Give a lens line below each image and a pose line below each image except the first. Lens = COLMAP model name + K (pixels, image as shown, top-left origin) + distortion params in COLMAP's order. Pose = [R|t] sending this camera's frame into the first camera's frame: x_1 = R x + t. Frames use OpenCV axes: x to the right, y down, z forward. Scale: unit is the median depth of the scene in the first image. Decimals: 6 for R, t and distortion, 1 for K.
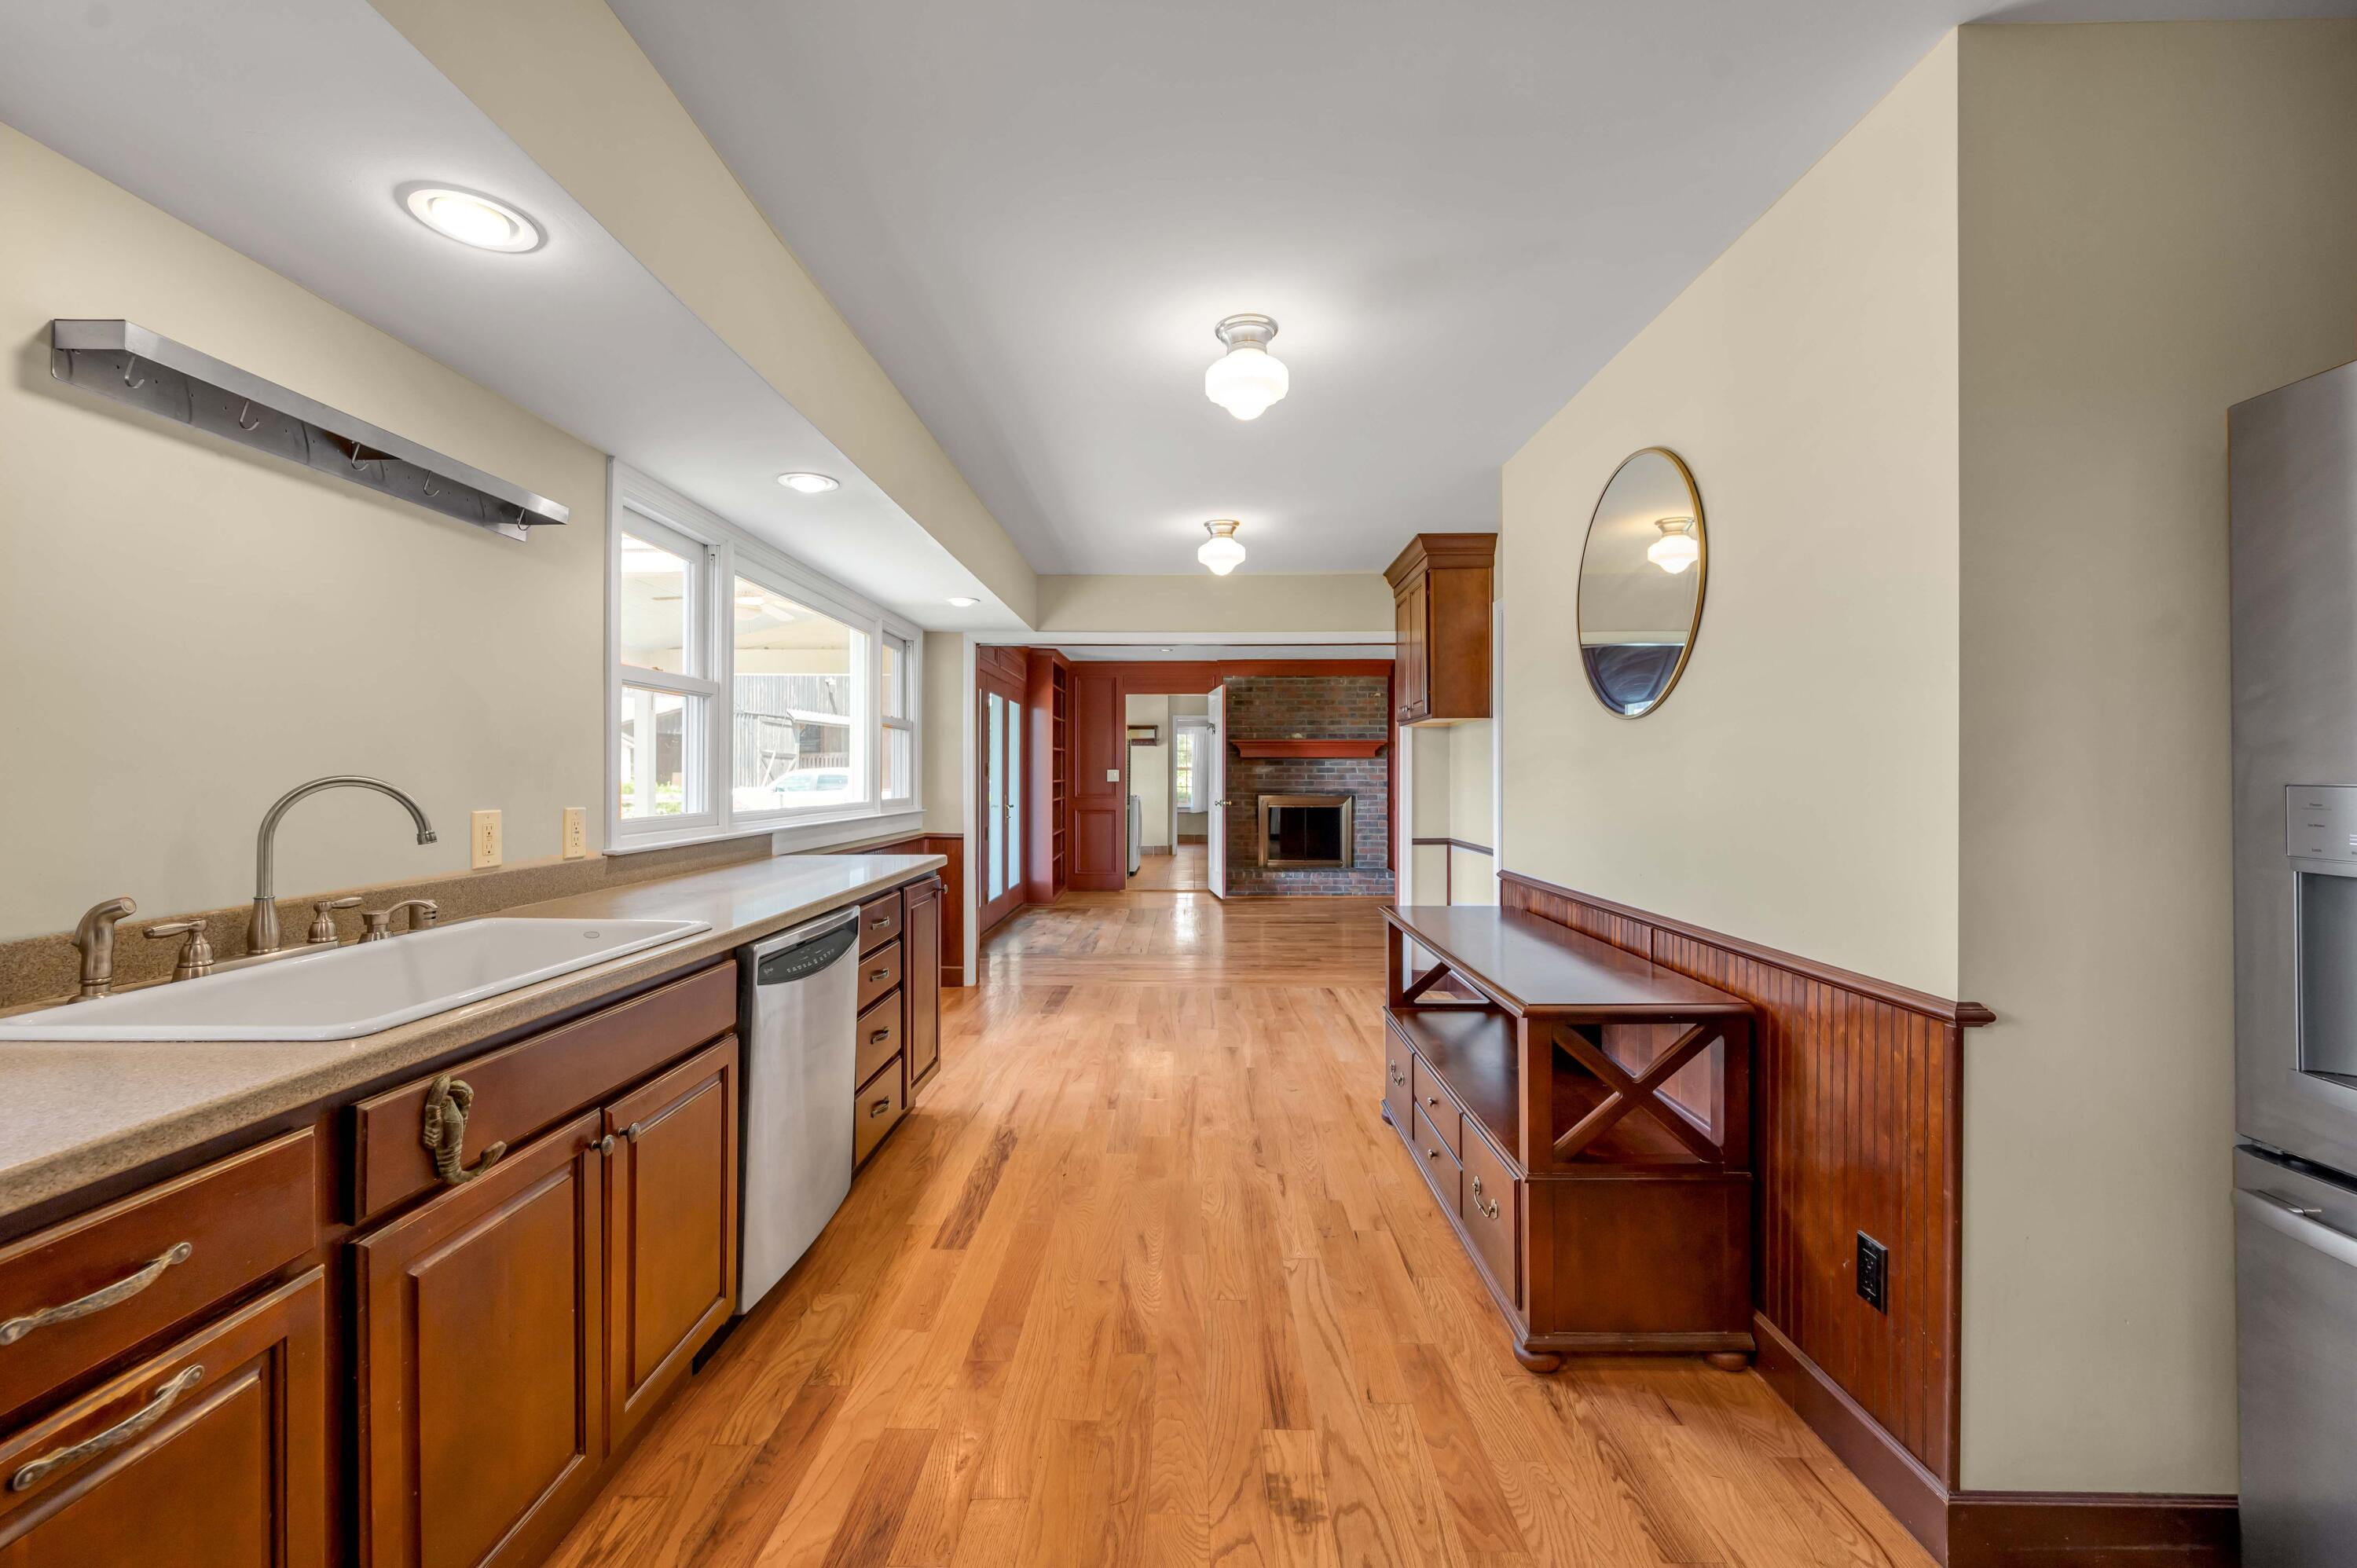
lens RADIAL K [[954.0, 0, 1164.8], [0, 954.0, 770.7], [0, 0, 1]] dist [-0.003523, 0.000251]
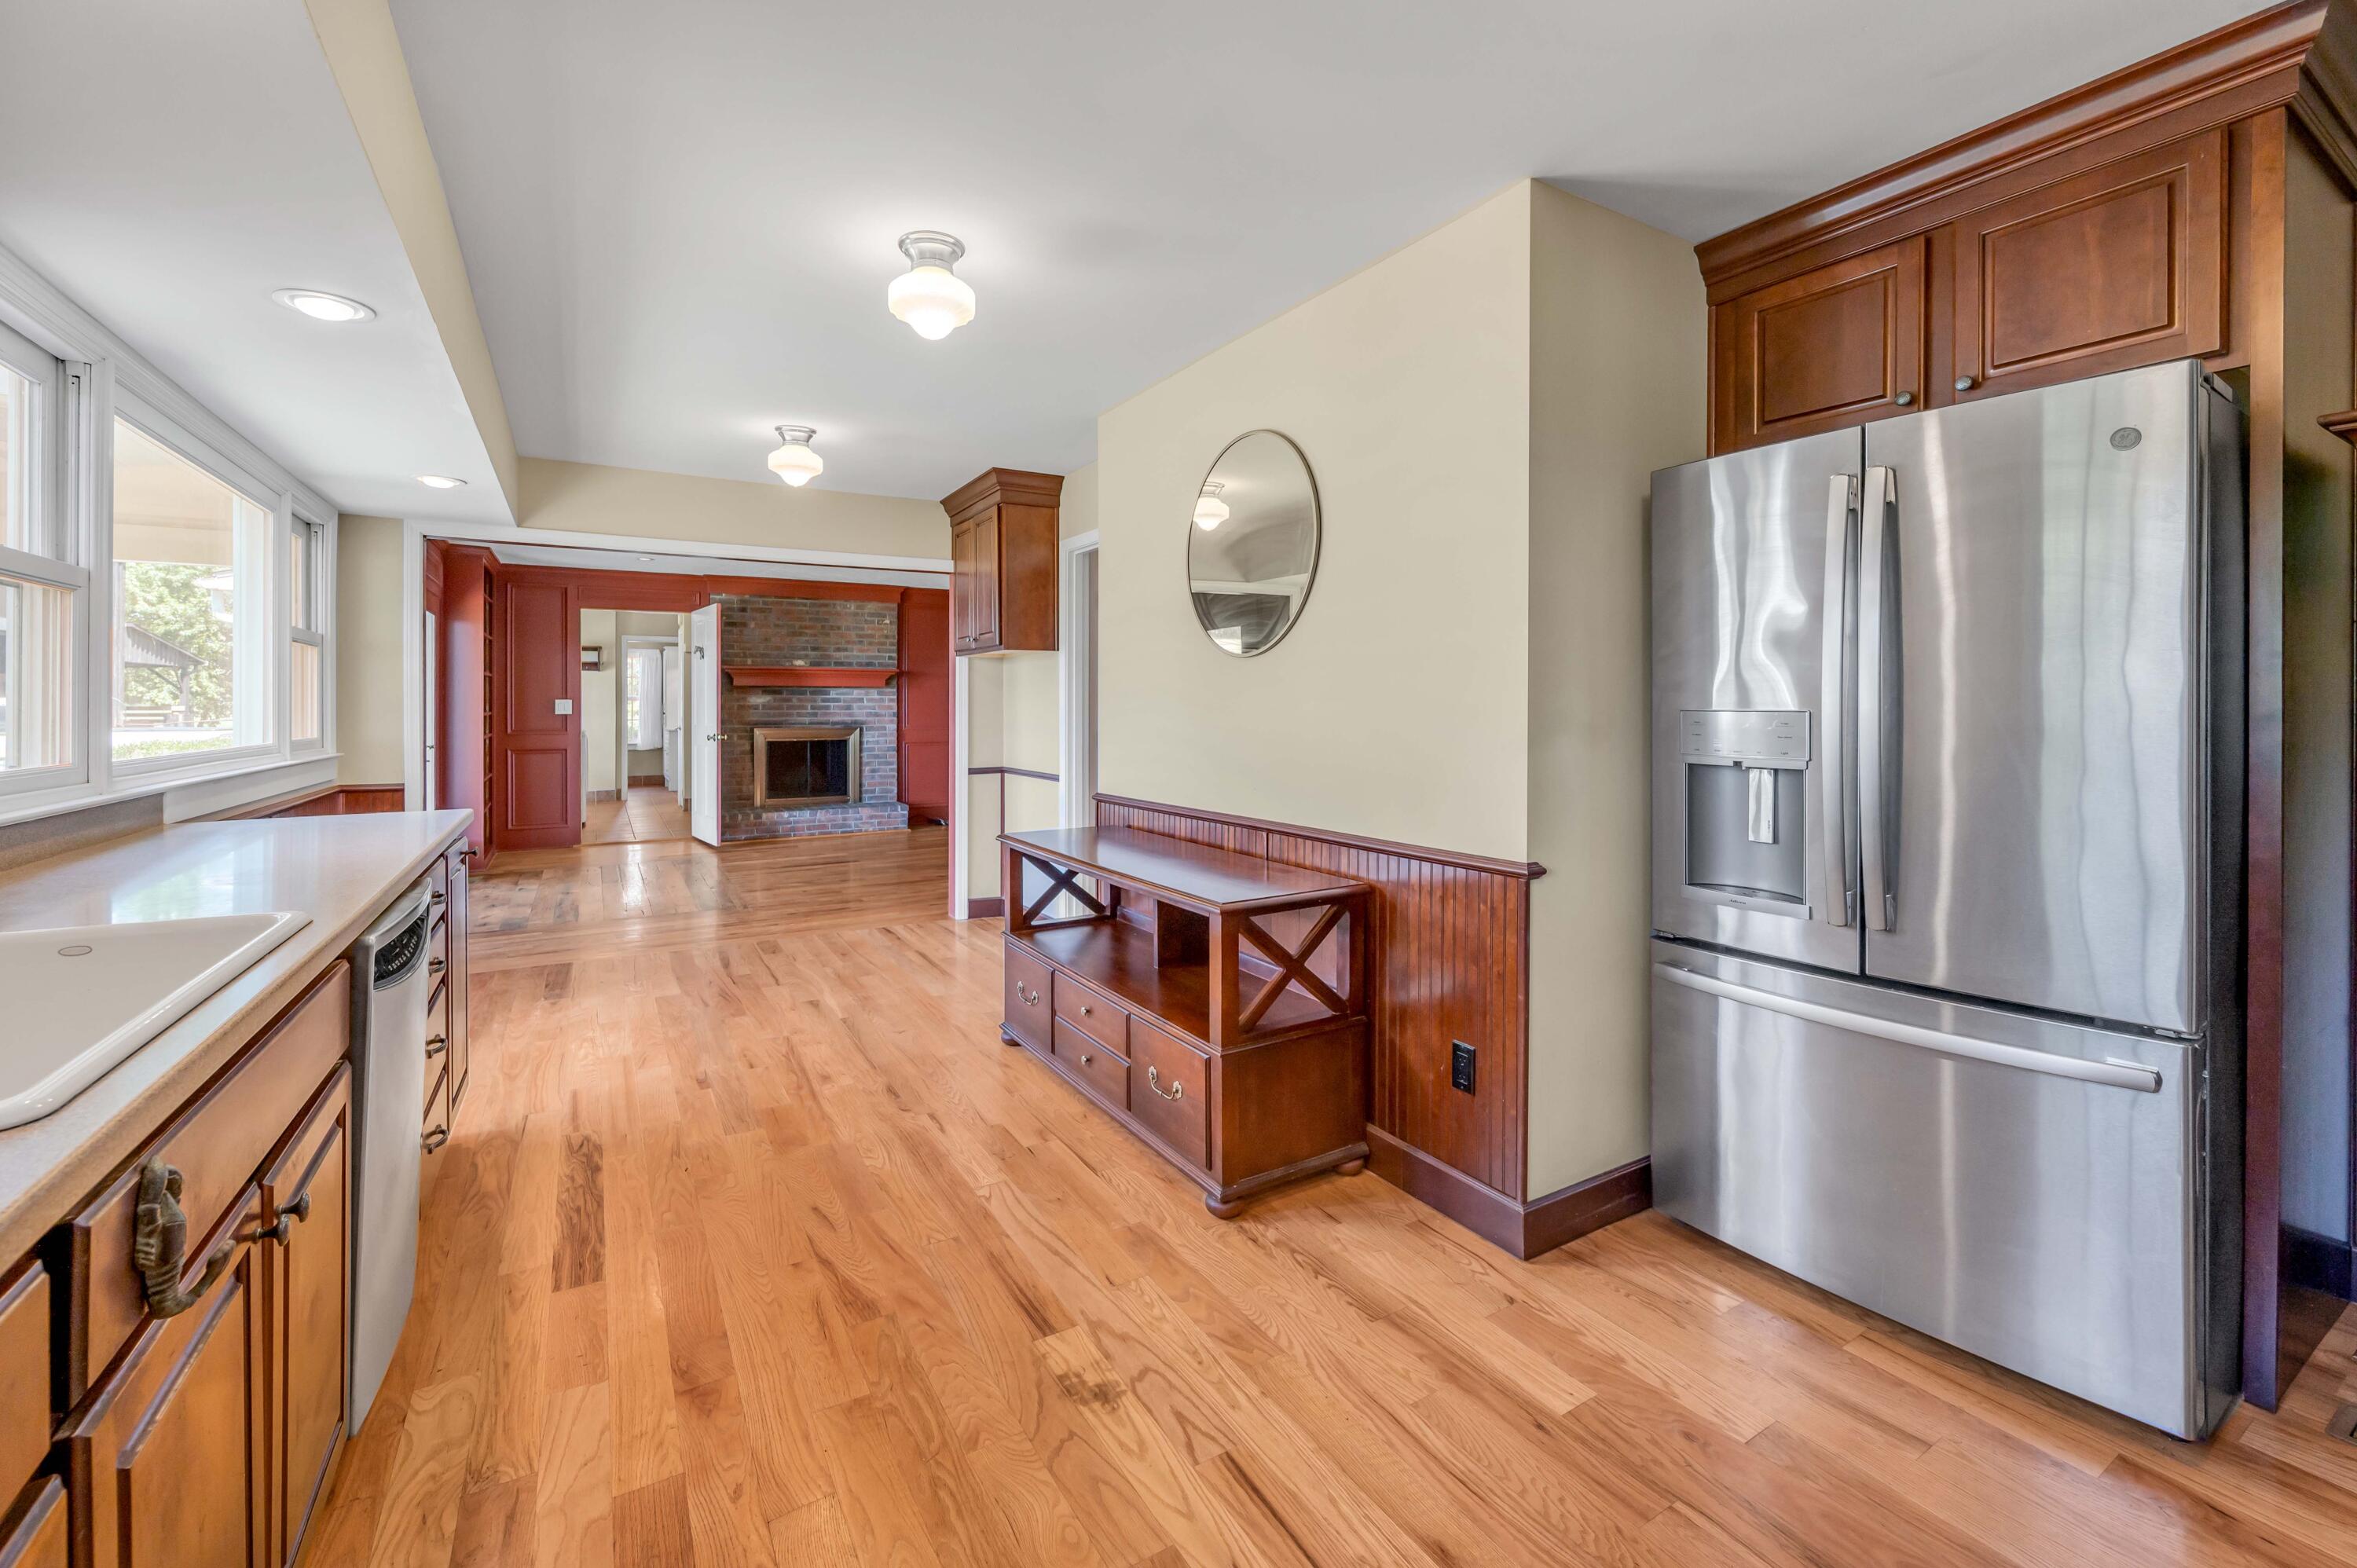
lens RADIAL K [[985.0, 0, 1170.6], [0, 985.0, 707.6], [0, 0, 1]] dist [-0.002050, -0.000768]
pose [[0.847510, -0.004024, 0.530765, -0.237257], [0.000235, 0.999974, 0.007206, -0.000714], [-0.530780, -0.005982, 0.847488, 0.017548]]
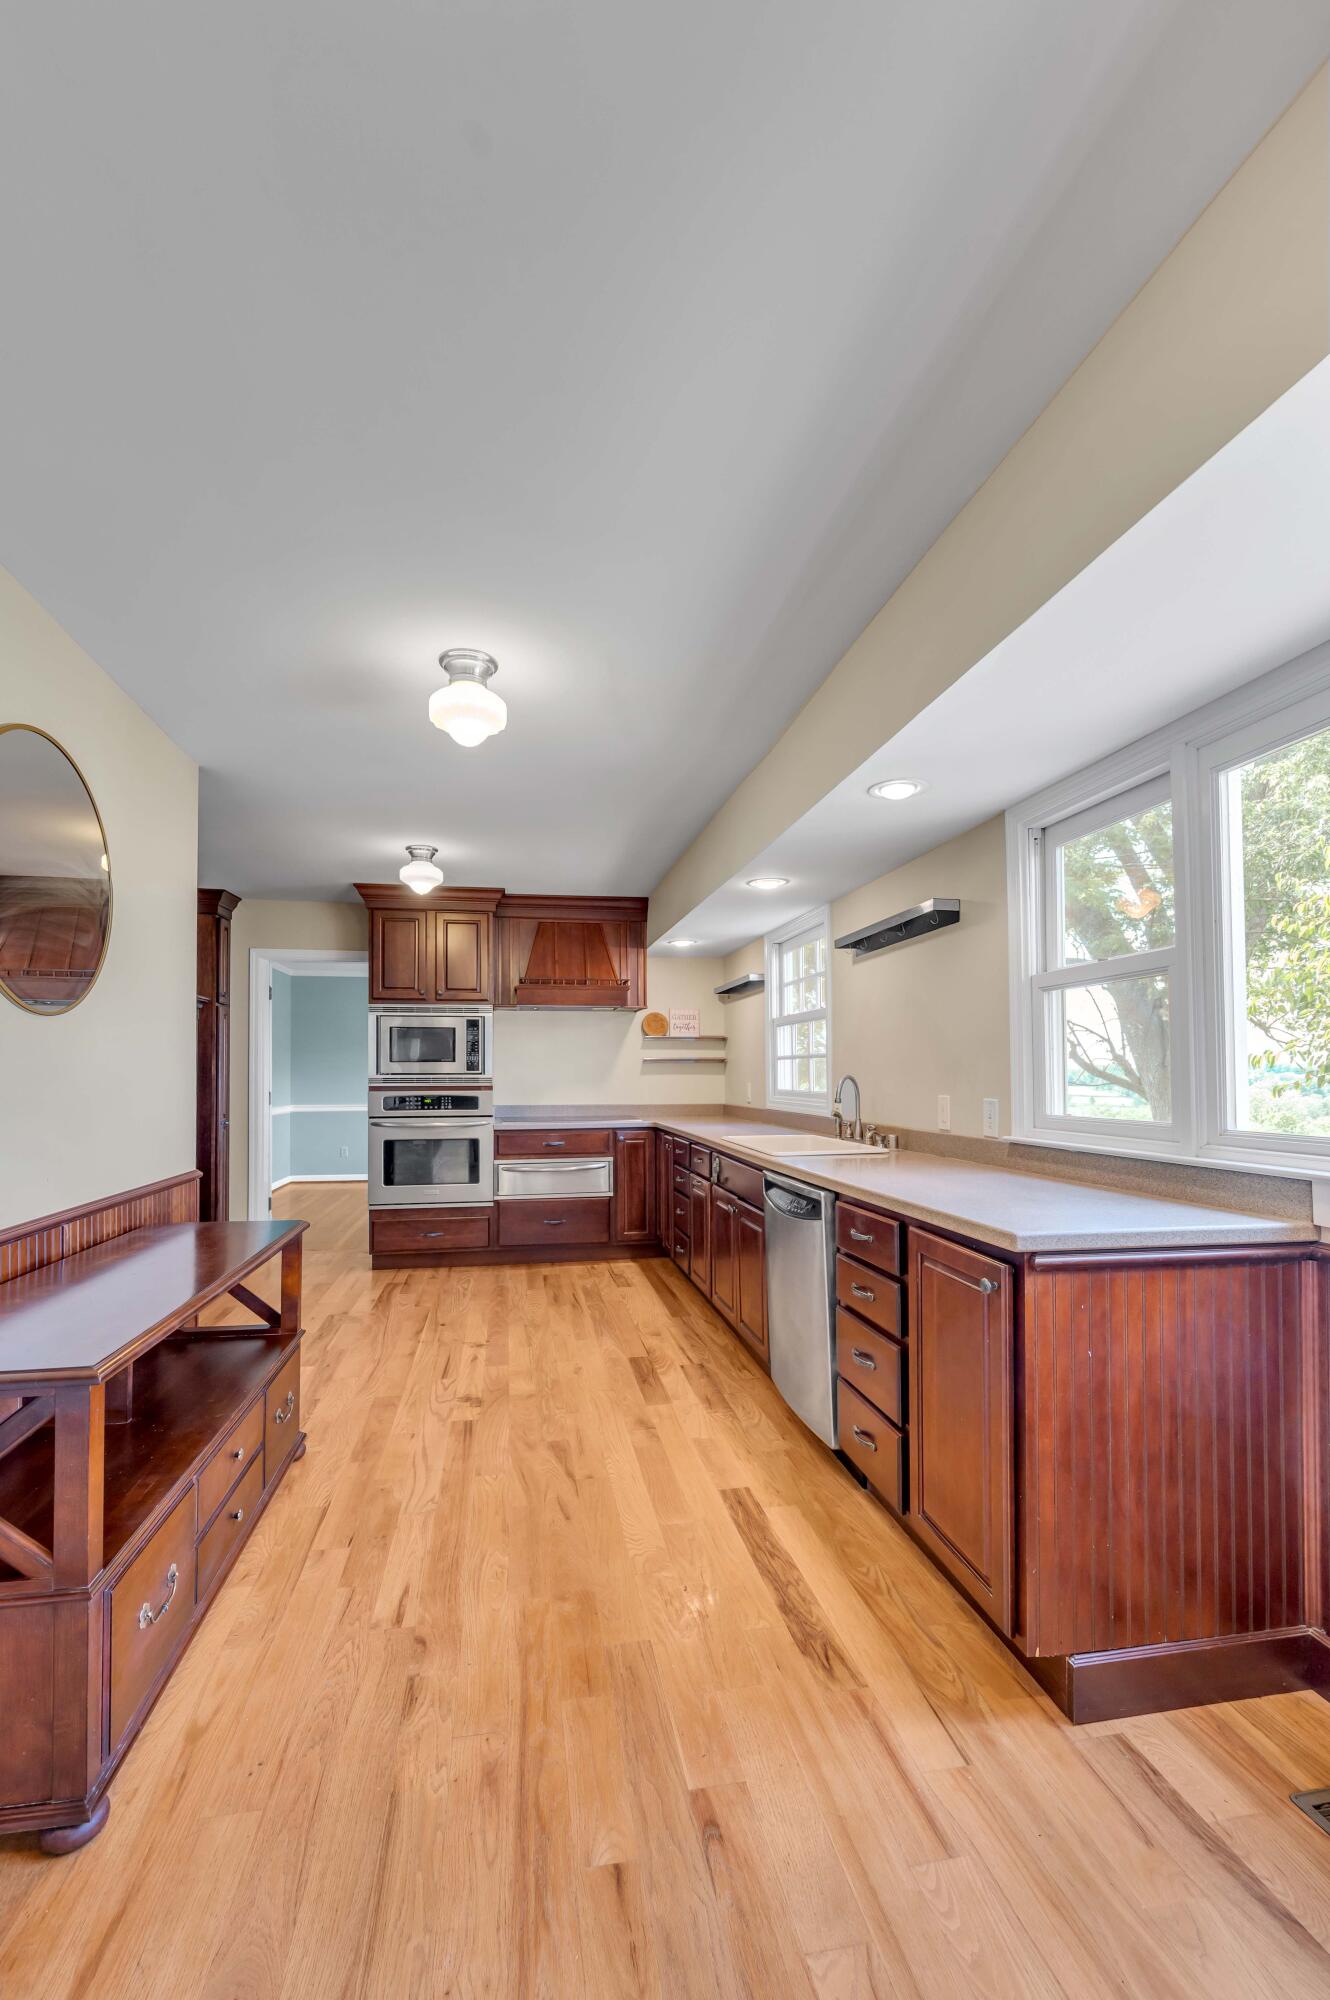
lens RADIAL K [[835.9, 0, 646.9], [0, 835.9, 1060.4], [0, 0, 1]] dist [-0.002050, -0.000768]
pose [[-0.982062, -0.000816, -0.188557, 0.063317], [0.003652, 0.999721, -0.023349, 0.010397], [0.188523, -0.023619, -0.981785, 1.936907]]
